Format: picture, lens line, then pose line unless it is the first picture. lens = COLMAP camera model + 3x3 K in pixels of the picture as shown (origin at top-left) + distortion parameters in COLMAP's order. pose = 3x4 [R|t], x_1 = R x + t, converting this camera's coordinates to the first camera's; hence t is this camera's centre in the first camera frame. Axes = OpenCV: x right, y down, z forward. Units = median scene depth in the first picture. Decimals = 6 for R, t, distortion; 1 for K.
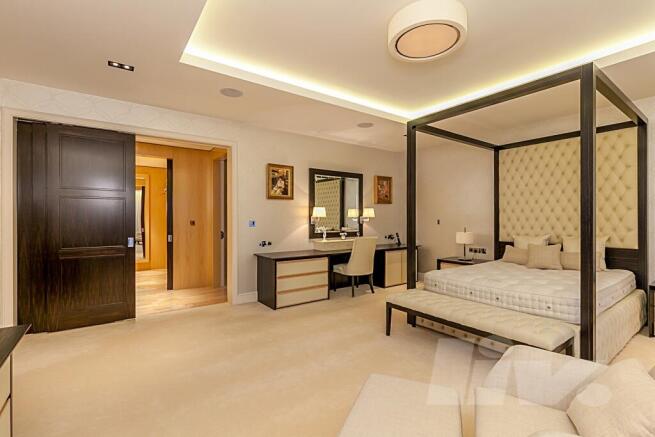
lens RADIAL K [[299.0, 0, 323.5], [0, 299.0, 217.8], [0, 0, 1]] dist [-0.011350, 0.000072]
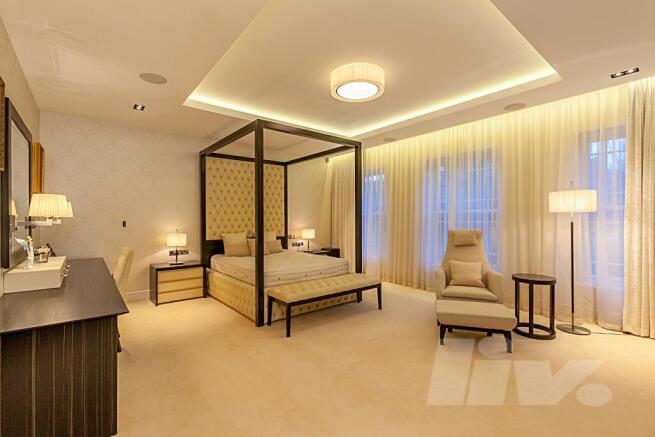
lens RADIAL K [[299.0, 0, 324.3], [0, 299.0, 218.9], [0, 0, 1]] dist [-0.011350, 0.000072]
pose [[-0.048934, 0.003008, 0.998797, -0.560206], [0.003699, 0.999989, -0.002831, 0.006131], [-0.998795, 0.003556, -0.048945, 0.679274]]
